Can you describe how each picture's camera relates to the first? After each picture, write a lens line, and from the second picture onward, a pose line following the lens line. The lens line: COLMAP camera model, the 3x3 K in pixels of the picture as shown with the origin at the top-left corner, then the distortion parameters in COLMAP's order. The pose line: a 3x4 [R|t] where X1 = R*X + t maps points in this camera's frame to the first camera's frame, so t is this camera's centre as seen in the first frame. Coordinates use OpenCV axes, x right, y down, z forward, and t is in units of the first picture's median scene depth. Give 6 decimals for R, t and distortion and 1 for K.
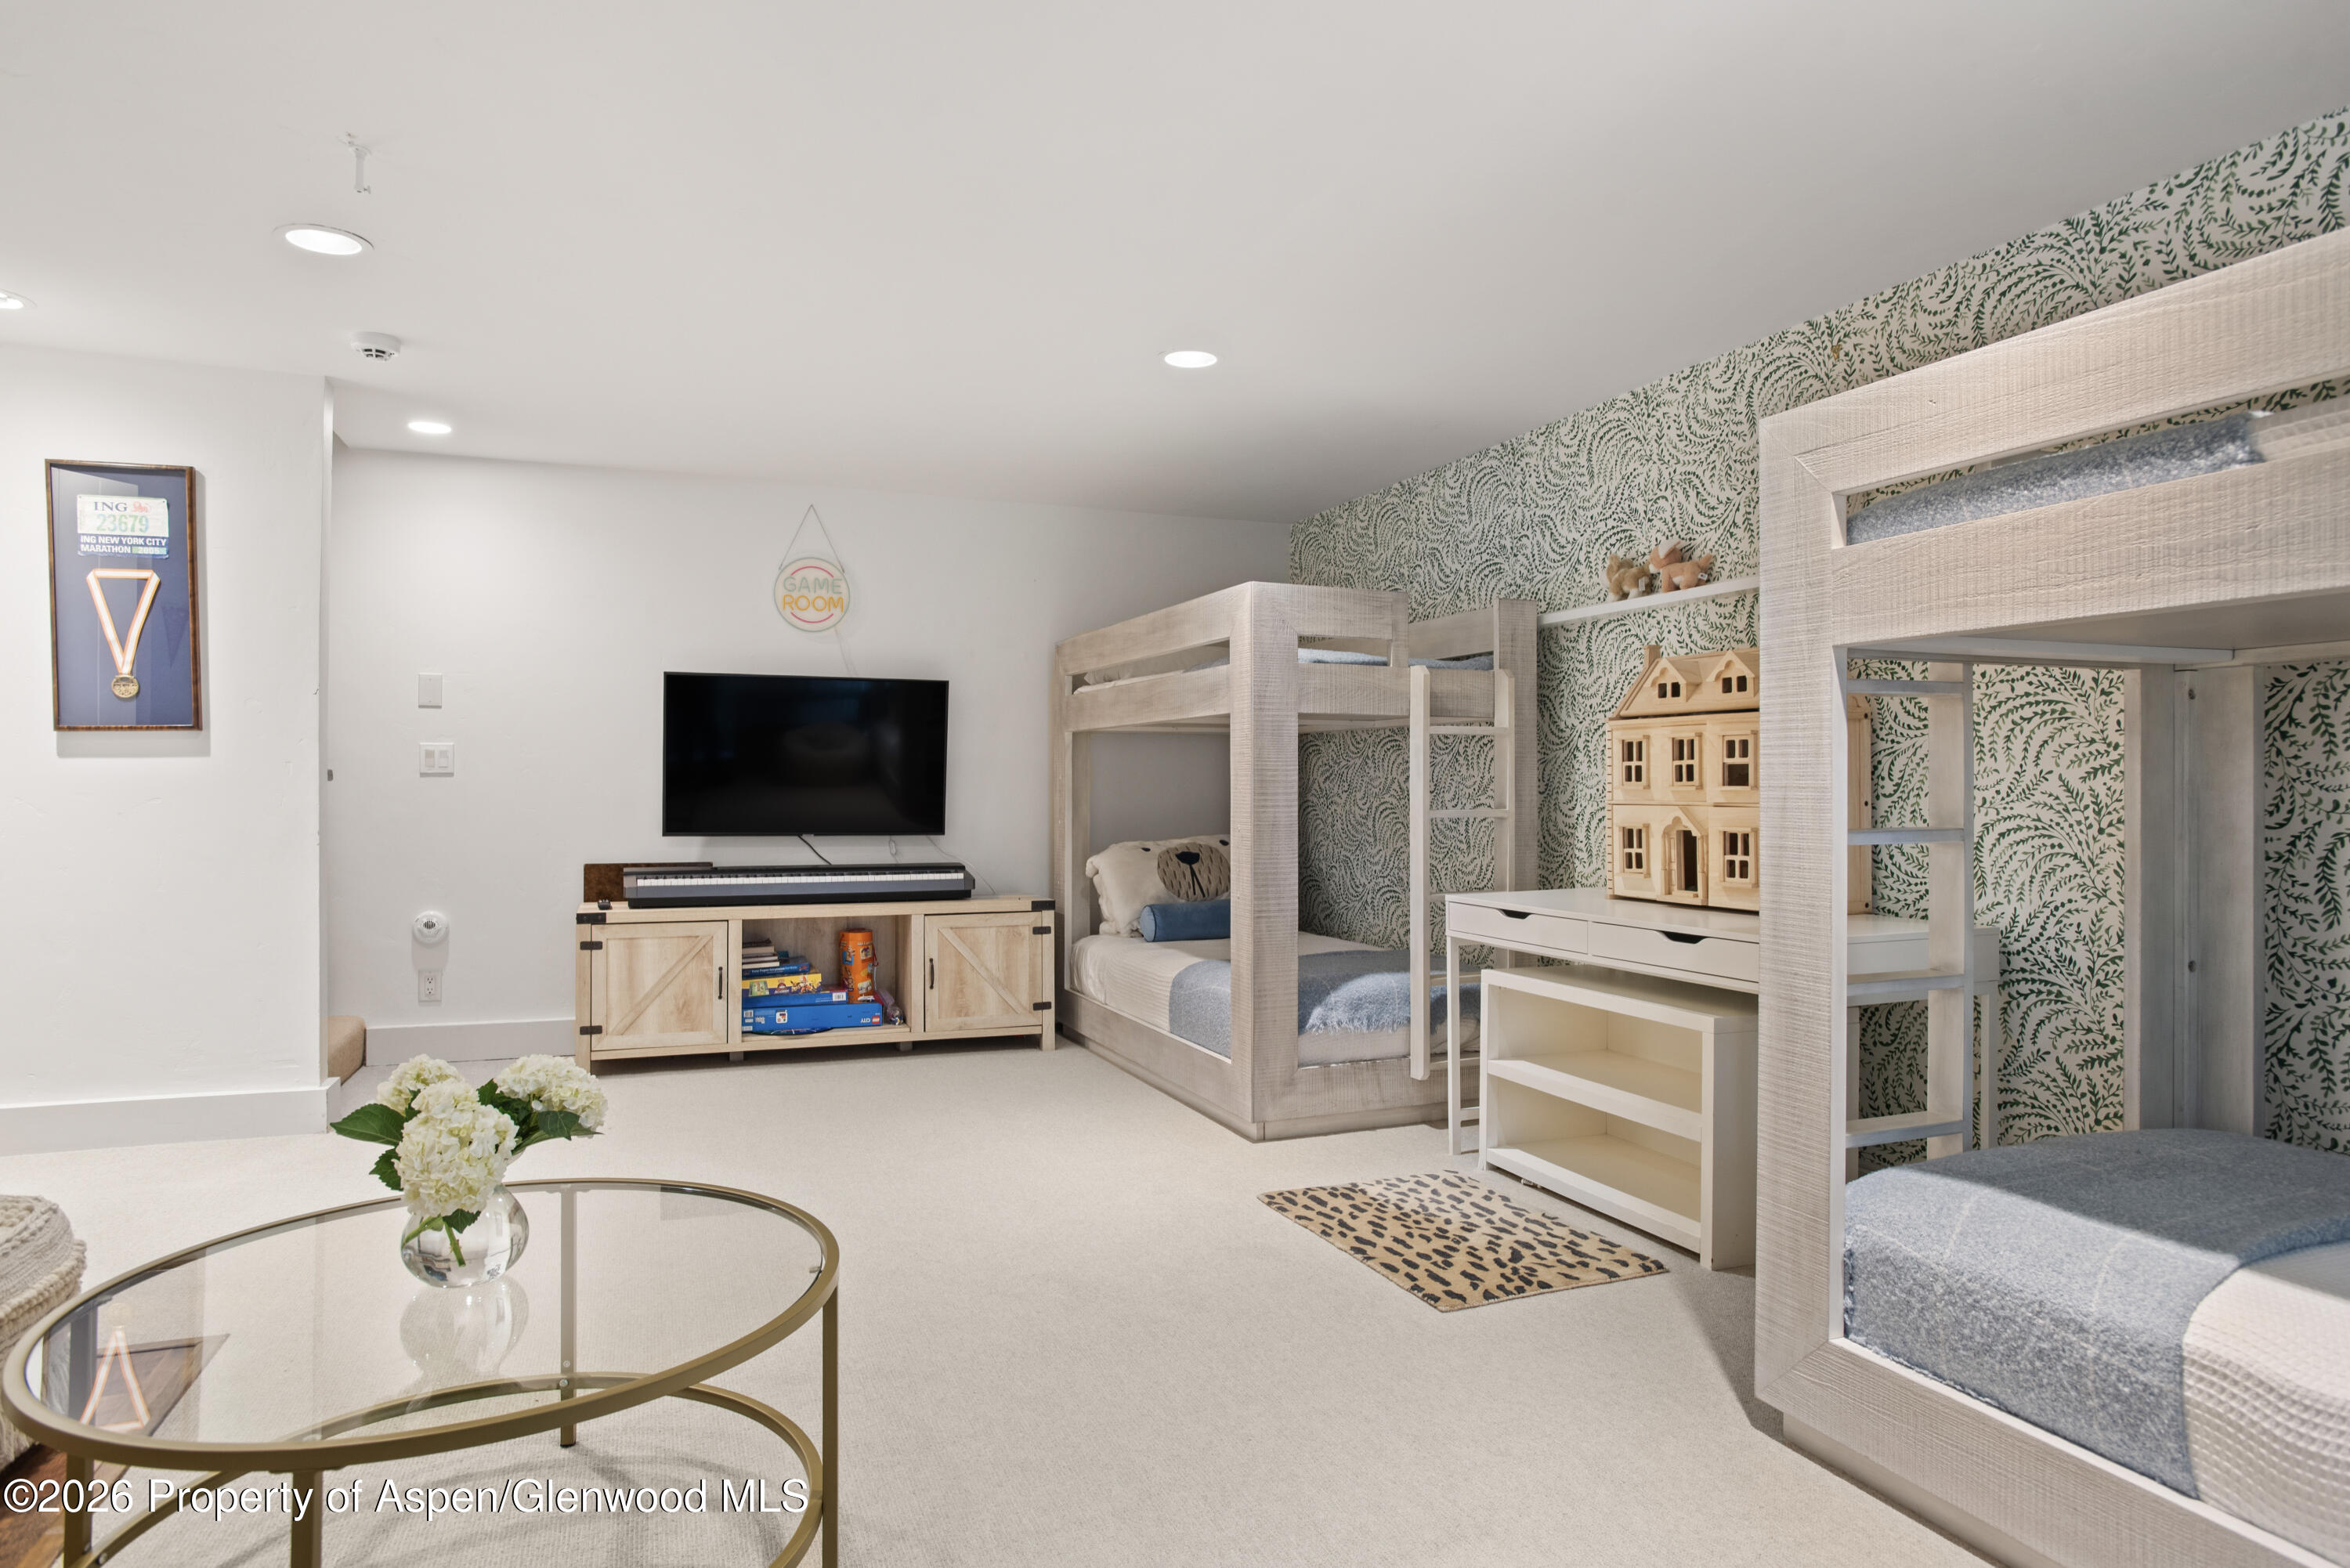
lens RADIAL K [[1373.2, 0, 1175.0], [0, 1373.2, 784.0], [0, 0, 1]] dist [-0.005824, -0.000674]
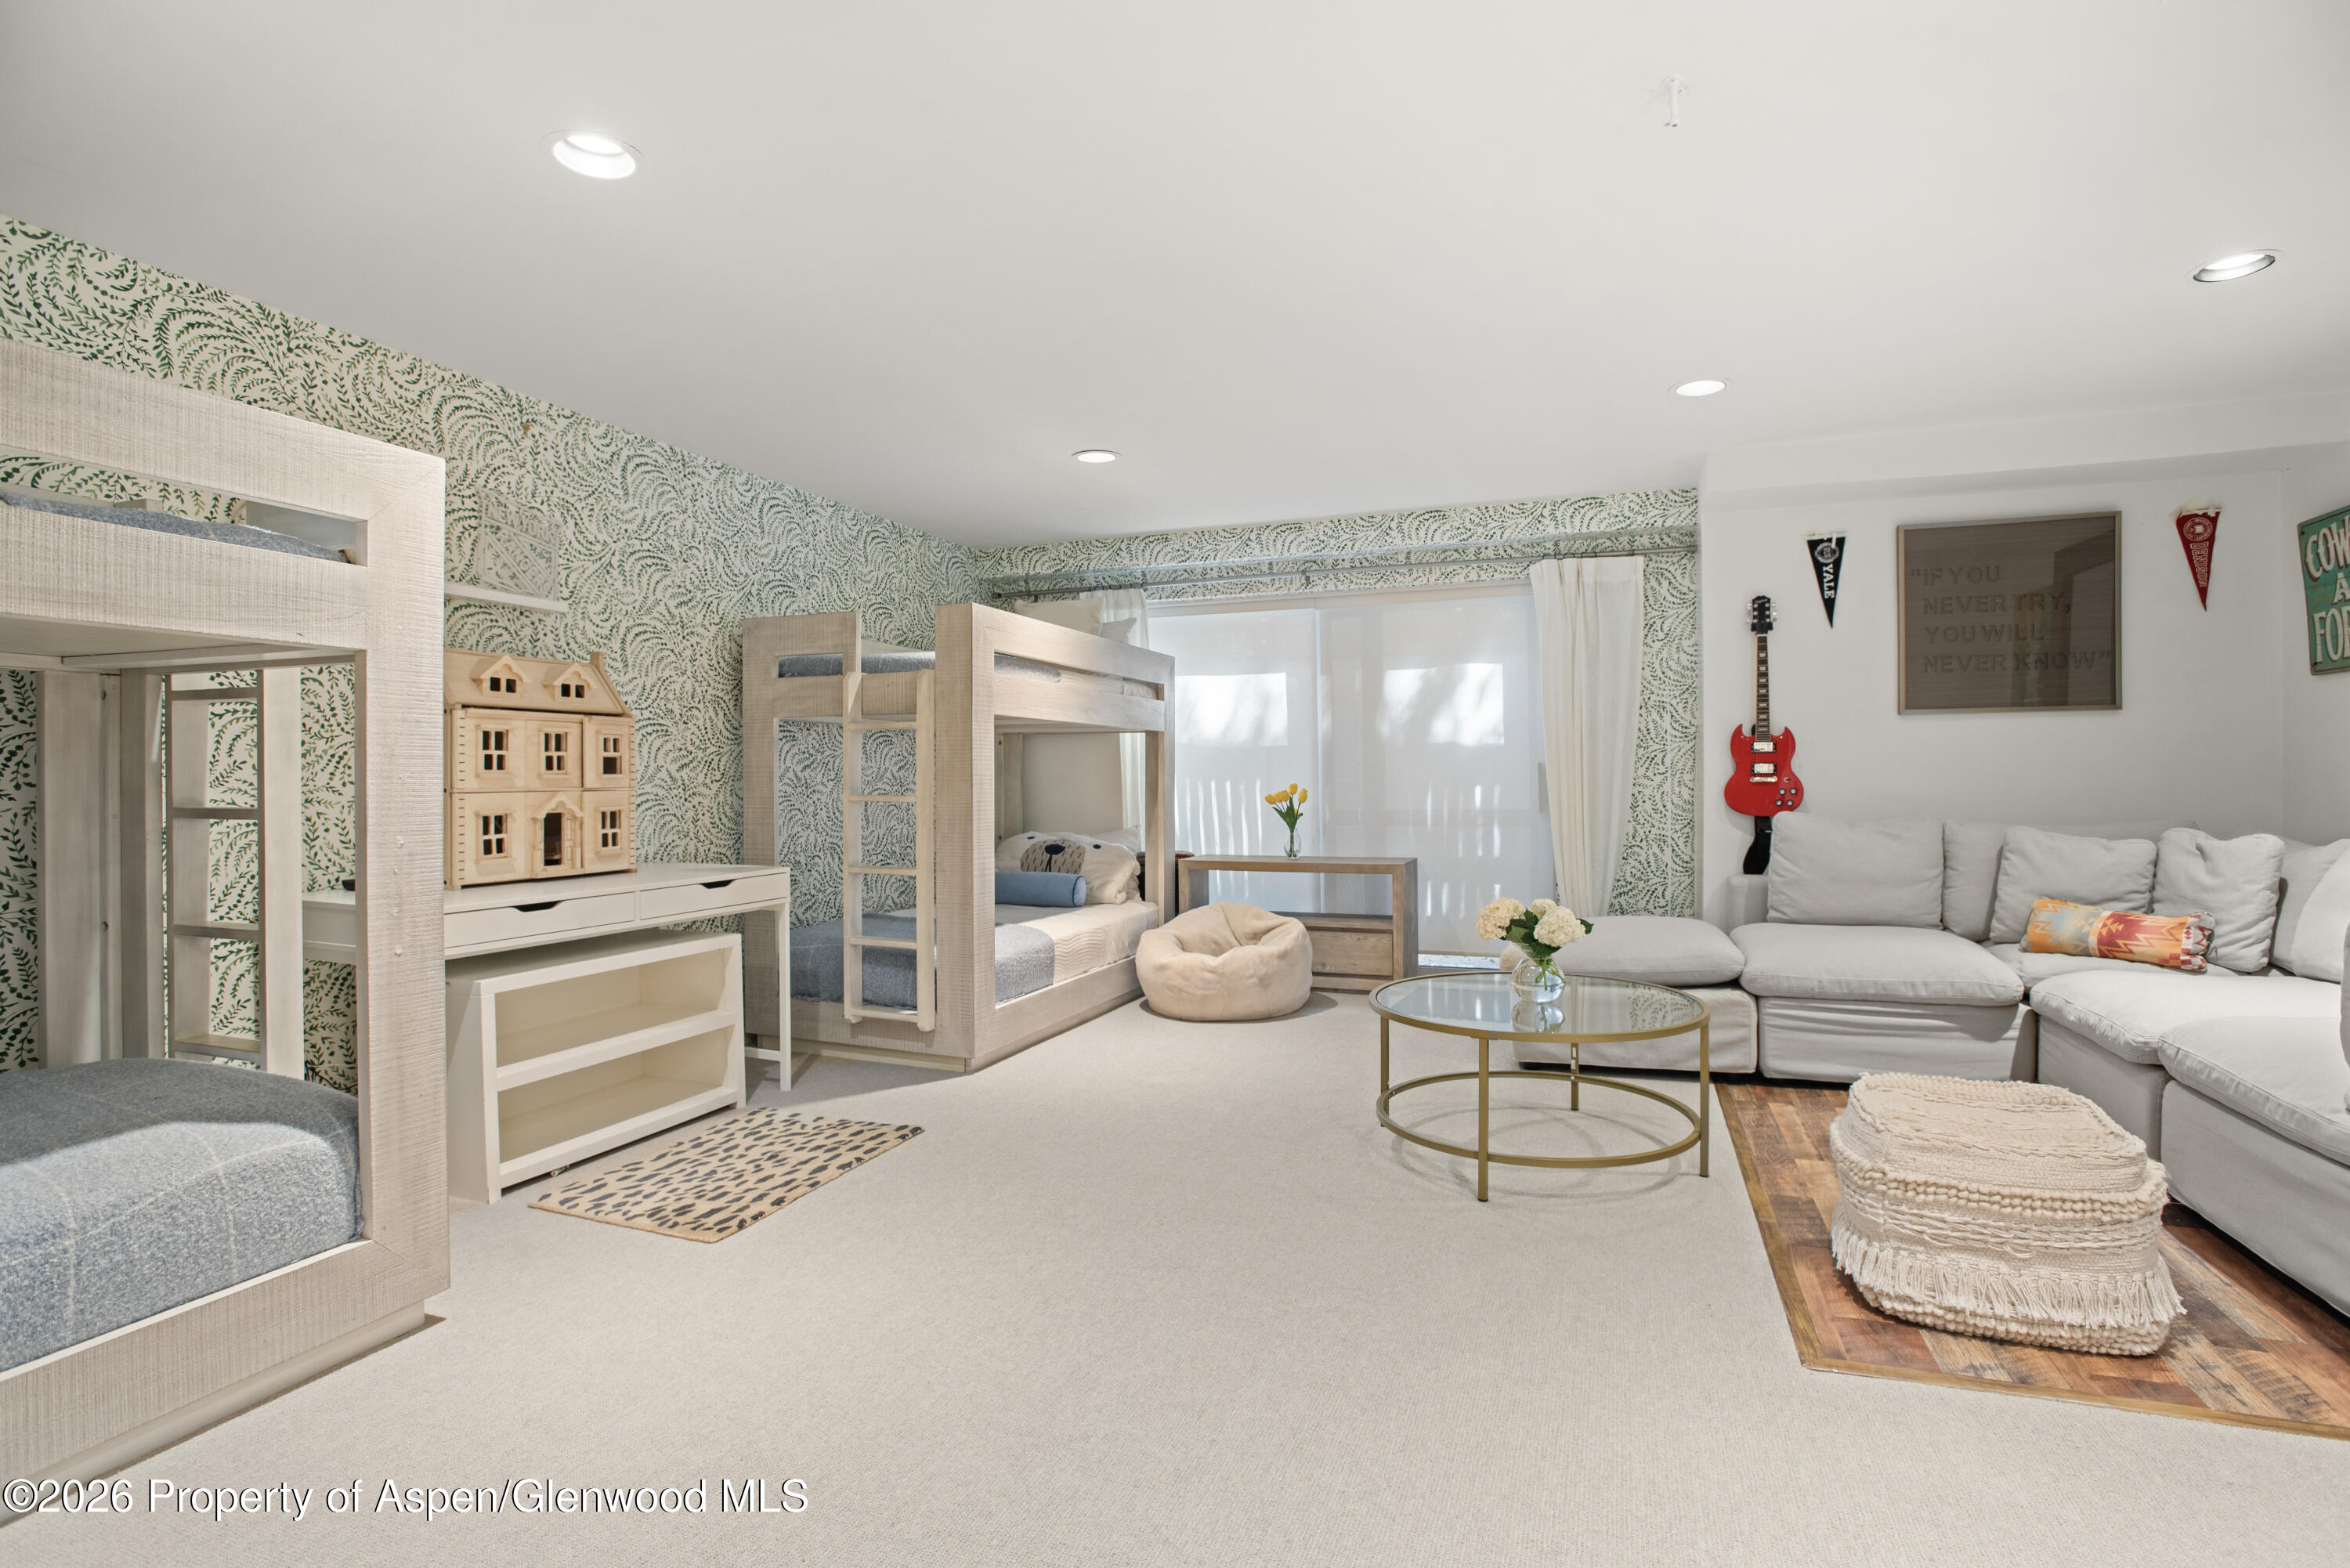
lens RADIAL K [[1158.5, 0, 1194.0], [0, 1158.5, 784.6], [0, 0, 1]] dist [-0.066882, 0.025256]
pose [[-0.748043, -0.003169, 0.663643, -0.673654], [0.001146, 0.999981, 0.006067, 0.005156], [-0.663650, 0.005299, -0.748025, 1.389241]]
